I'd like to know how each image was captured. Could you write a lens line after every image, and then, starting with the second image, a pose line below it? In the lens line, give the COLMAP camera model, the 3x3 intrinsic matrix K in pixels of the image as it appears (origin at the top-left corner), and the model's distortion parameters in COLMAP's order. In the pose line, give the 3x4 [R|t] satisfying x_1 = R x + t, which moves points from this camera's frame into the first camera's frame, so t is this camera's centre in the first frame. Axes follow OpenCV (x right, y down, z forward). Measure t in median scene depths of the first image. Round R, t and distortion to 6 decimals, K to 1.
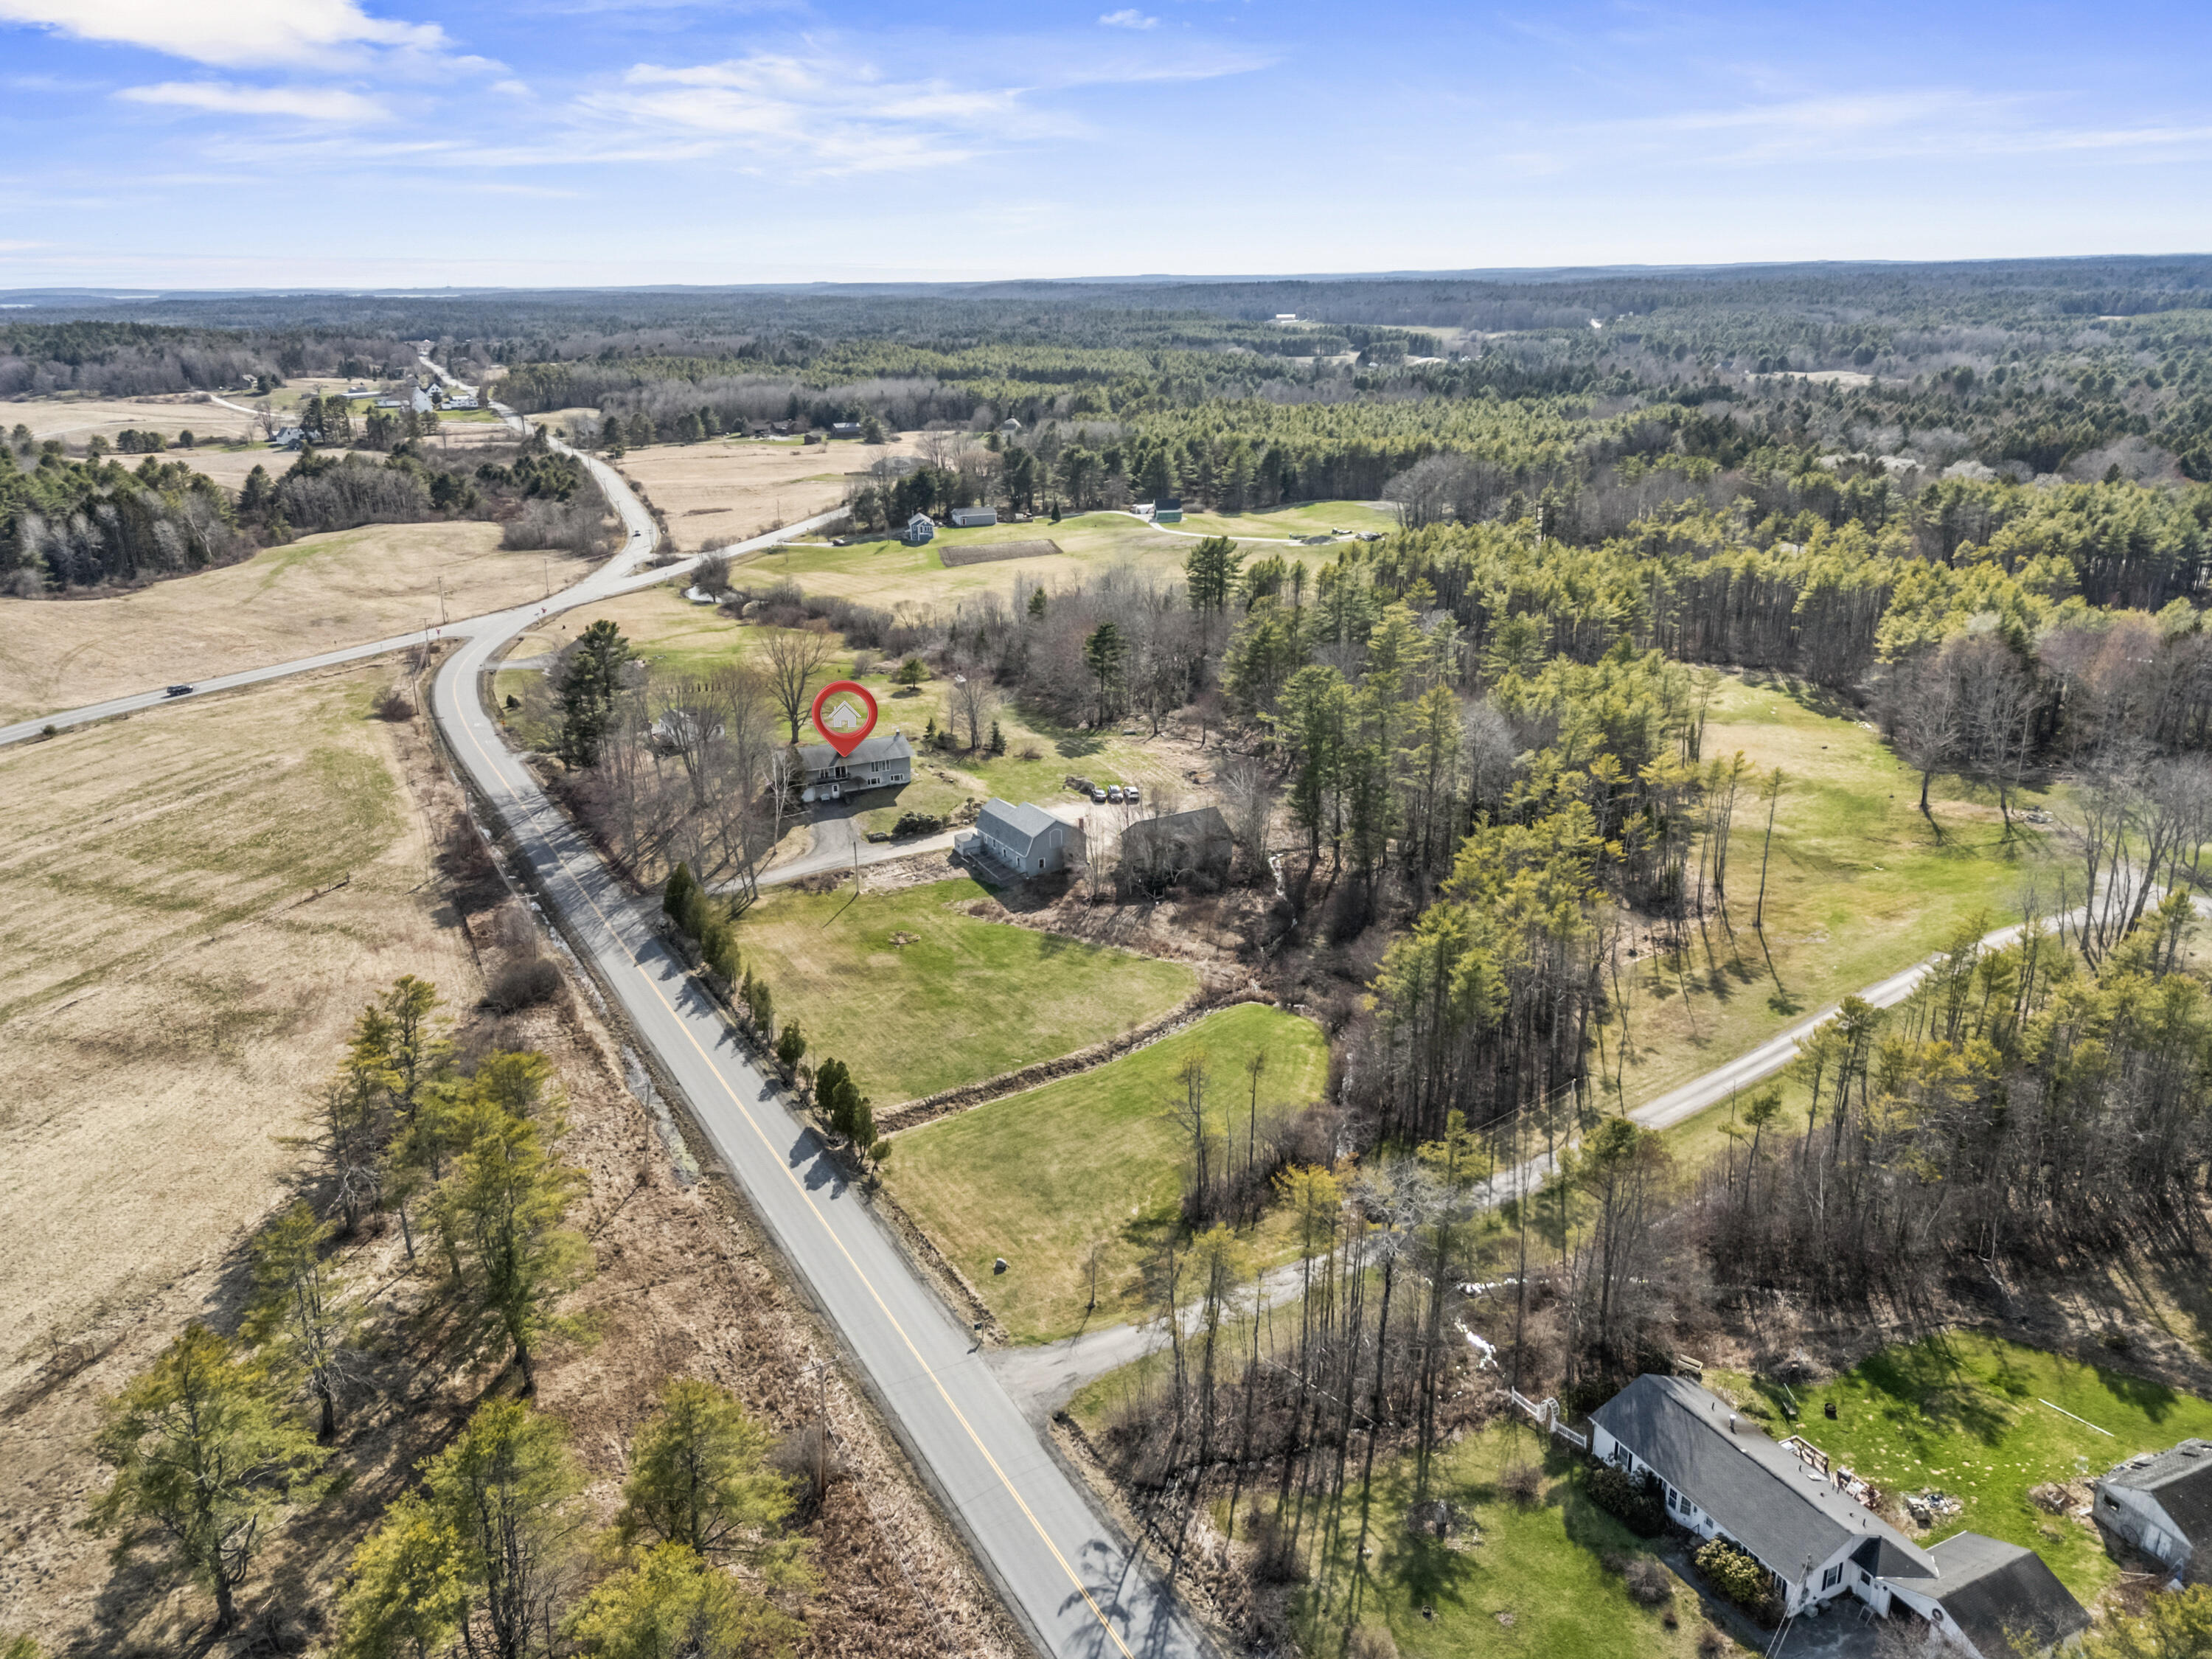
lens RADIAL K [[1681.3, 0, 1106.0], [0, 1681.3, 829.5], [0, 0, 1]] dist [0.090538, -0.110075]
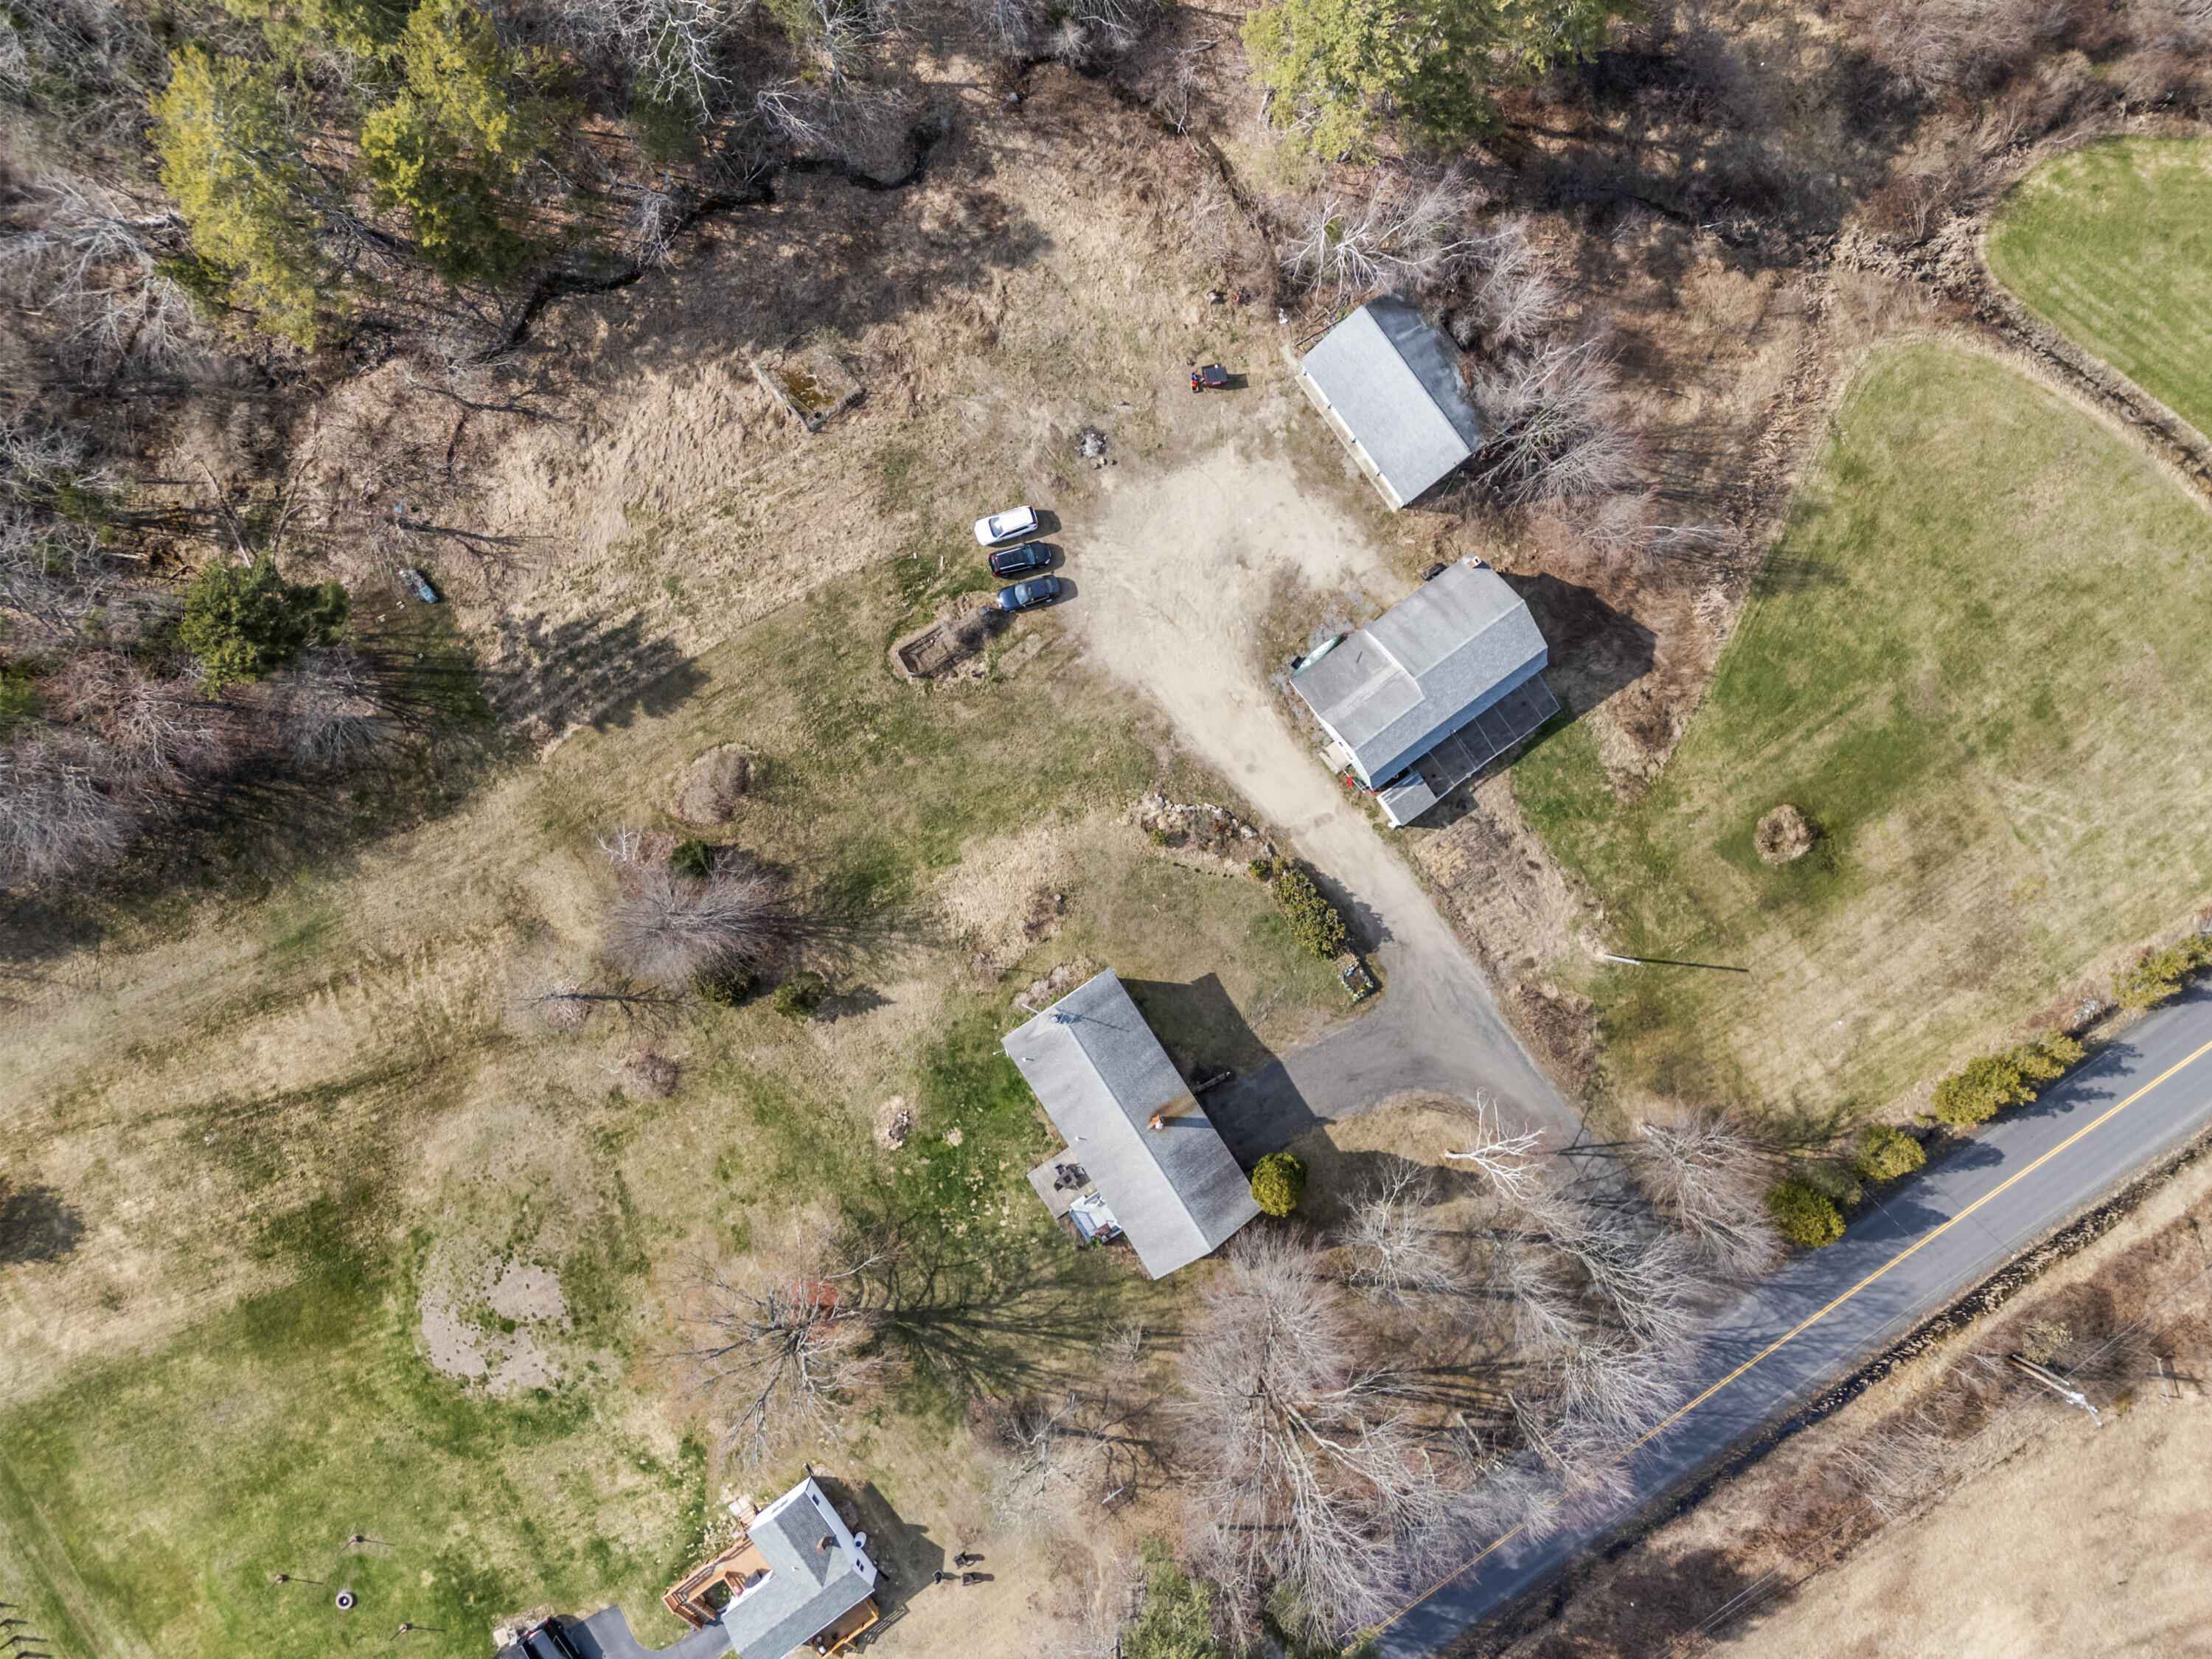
lens RADIAL K [[1616.2, 0, 1106.0], [0, 1616.2, 829.5], [0, 0, 1]] dist [0.096087, -0.091038]
pose [[-0.116289, -0.993214, 0.001577, -0.079828], [0.303683, -0.034045, 0.952165, -0.499247], [-0.945650, 0.111206, 0.305582, 0.910083]]
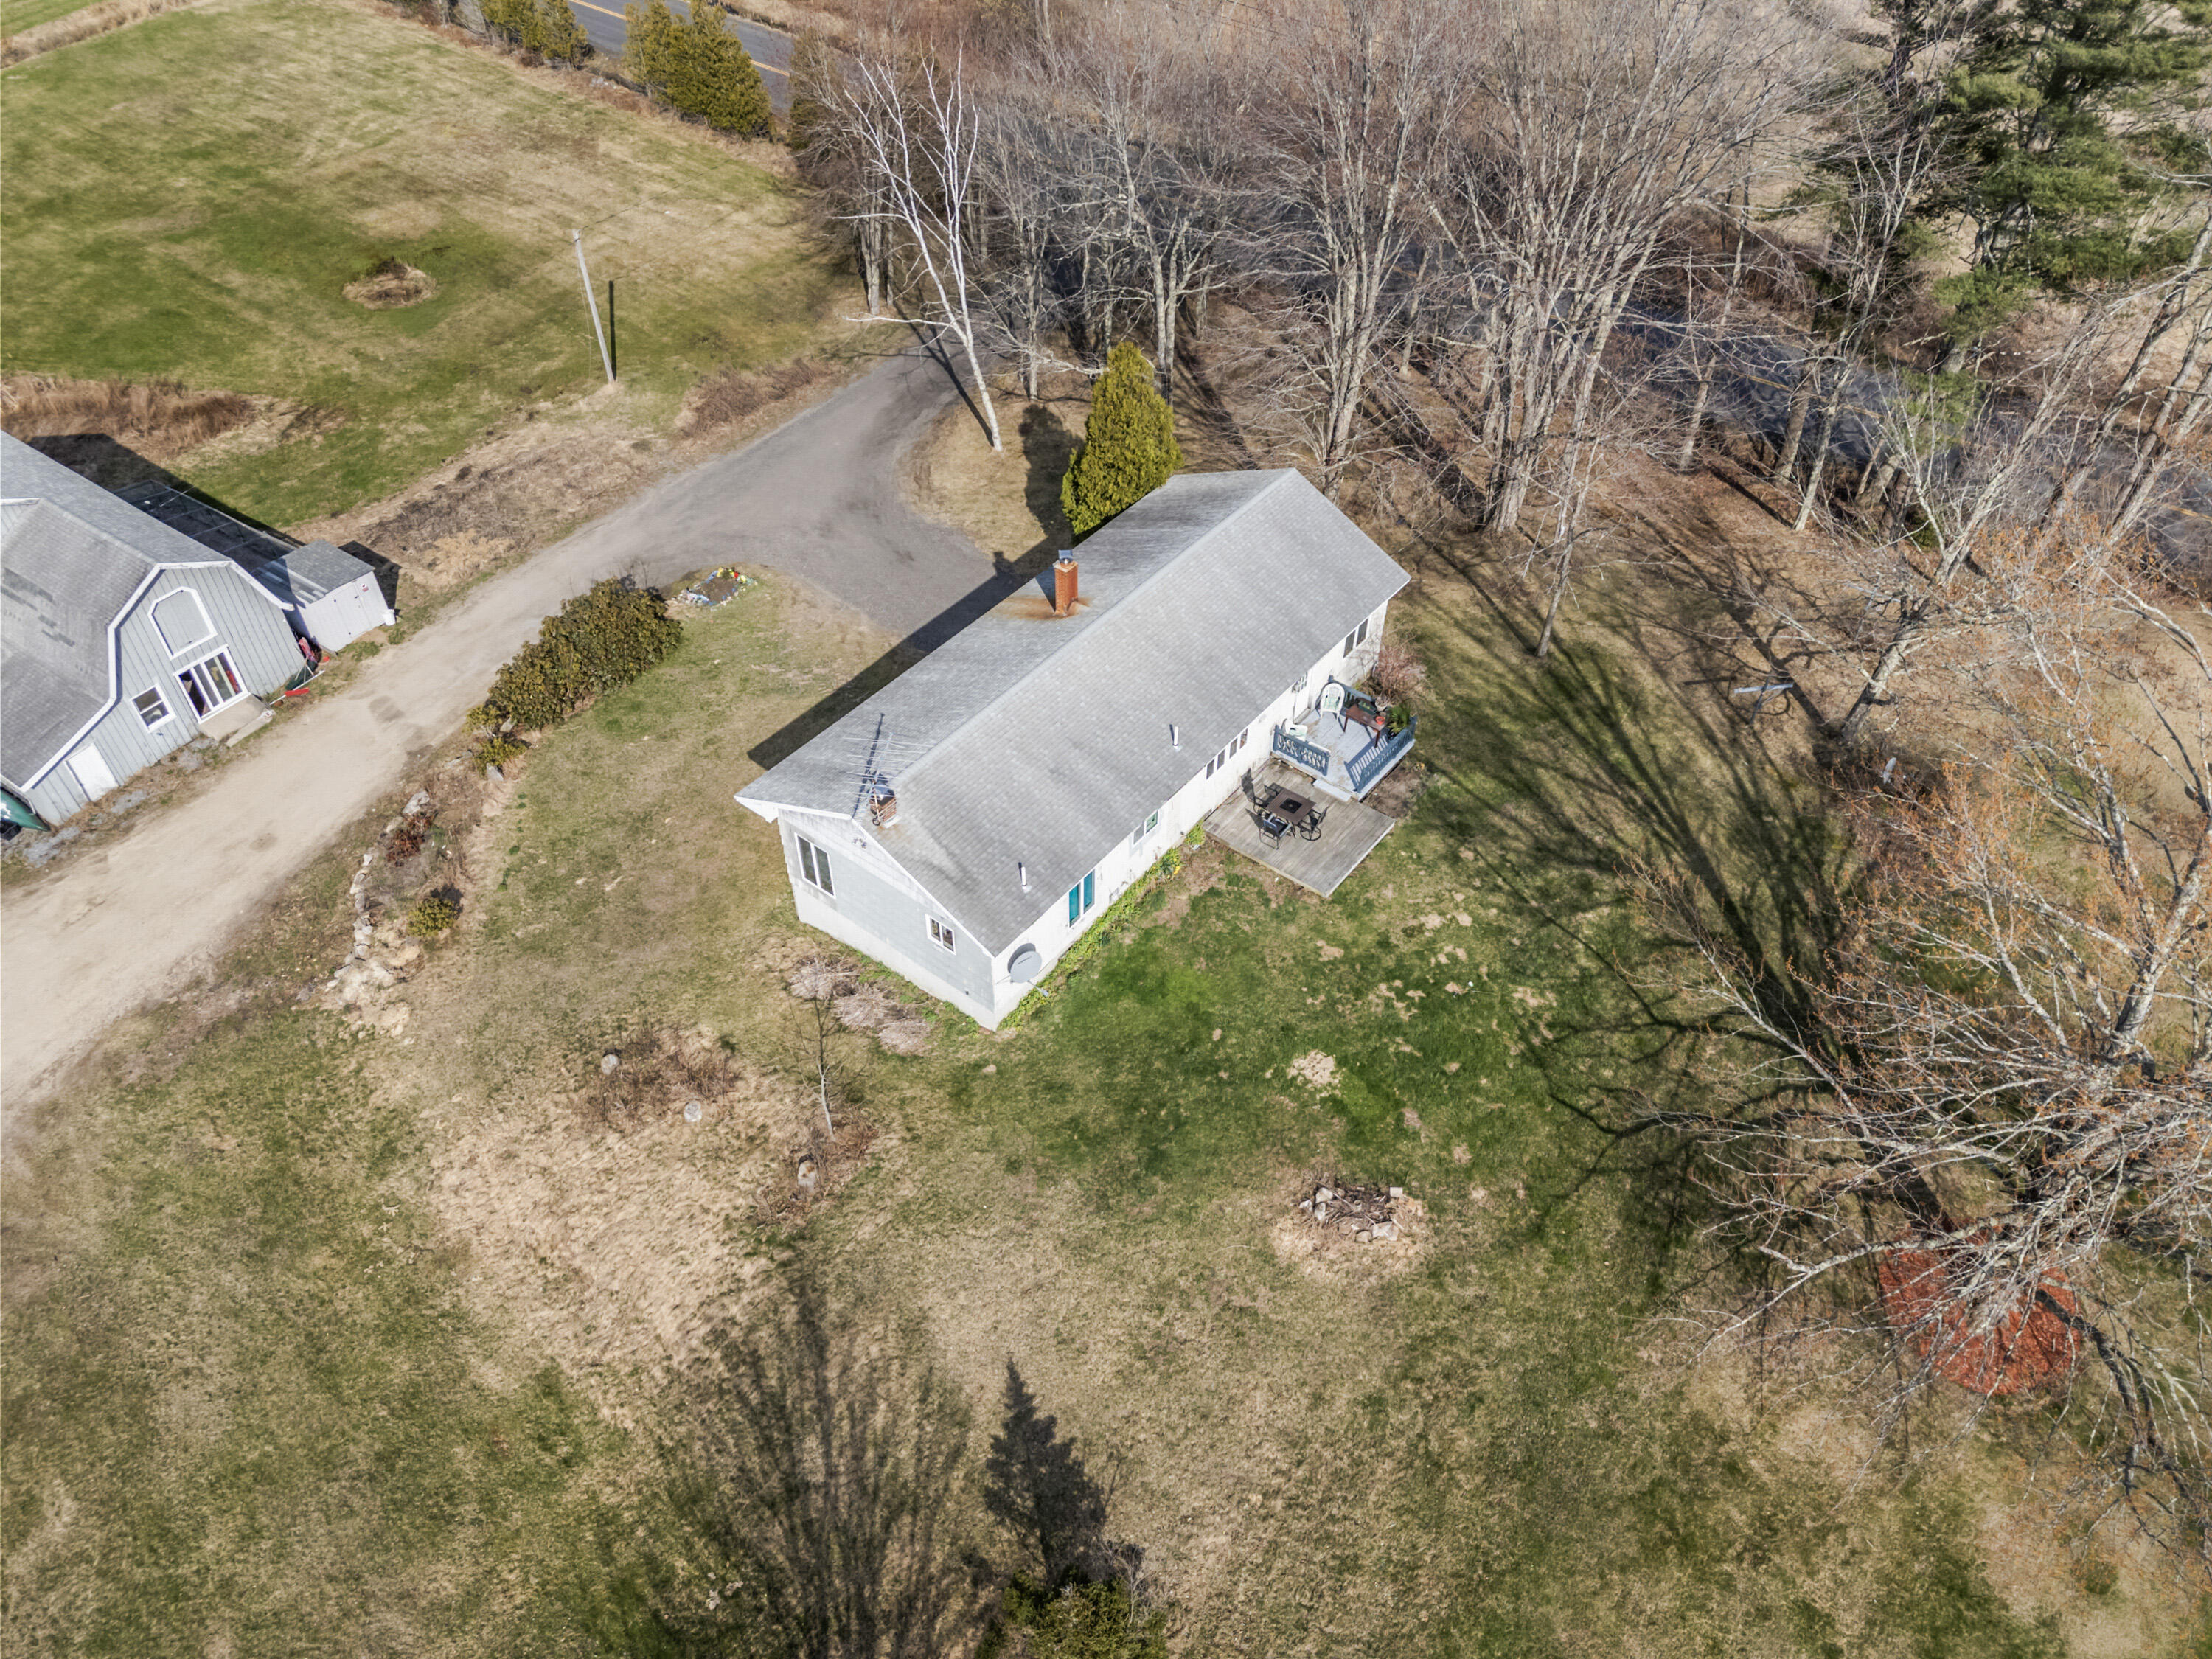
lens RADIAL K [[1616.2, 0, 1106.0], [0, 1616.2, 829.5], [0, 0, 1]] dist [0.096087, -0.091038]
pose [[-0.901732, 0.309234, -0.302083, -0.101076], [-0.134834, 0.462741, 0.876180, -0.211732], [0.410730, 0.830810, -0.375573, 1.148353]]
